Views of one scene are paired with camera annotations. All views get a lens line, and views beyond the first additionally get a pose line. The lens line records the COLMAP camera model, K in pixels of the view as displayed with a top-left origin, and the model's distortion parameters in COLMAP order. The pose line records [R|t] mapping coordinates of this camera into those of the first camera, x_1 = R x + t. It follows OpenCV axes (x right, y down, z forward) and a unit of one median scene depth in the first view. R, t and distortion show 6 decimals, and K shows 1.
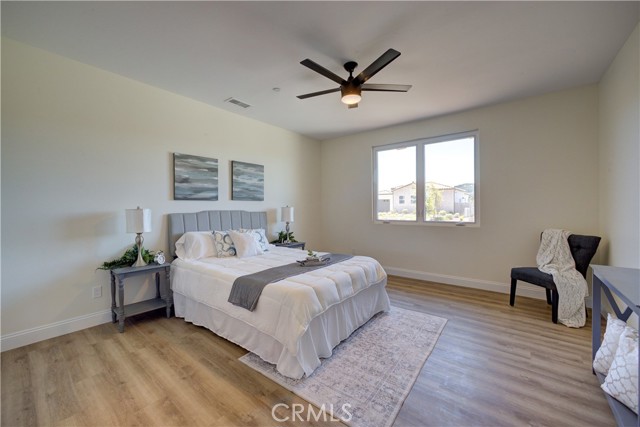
lens RADIAL K [[250.1, 0, 316.9], [0, 250.1, 212.0], [0, 0, 1]] dist [0.000048, 0.000415]
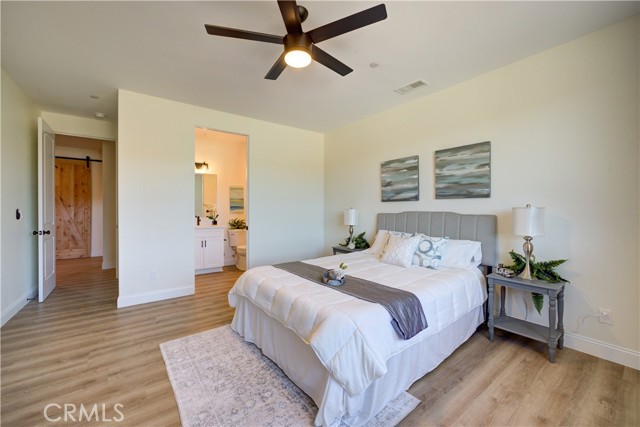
lens RADIAL K [[250.1, 0, 313.2], [0, 250.1, 210.3], [0, 0, 1]] dist [0.000048, 0.000415]
pose [[-0.245644, 0.011265, -0.969295, 0.584568], [-0.018425, 0.999698, 0.016288, -0.018366], [0.969185, 0.021861, -0.245362, 0.858385]]
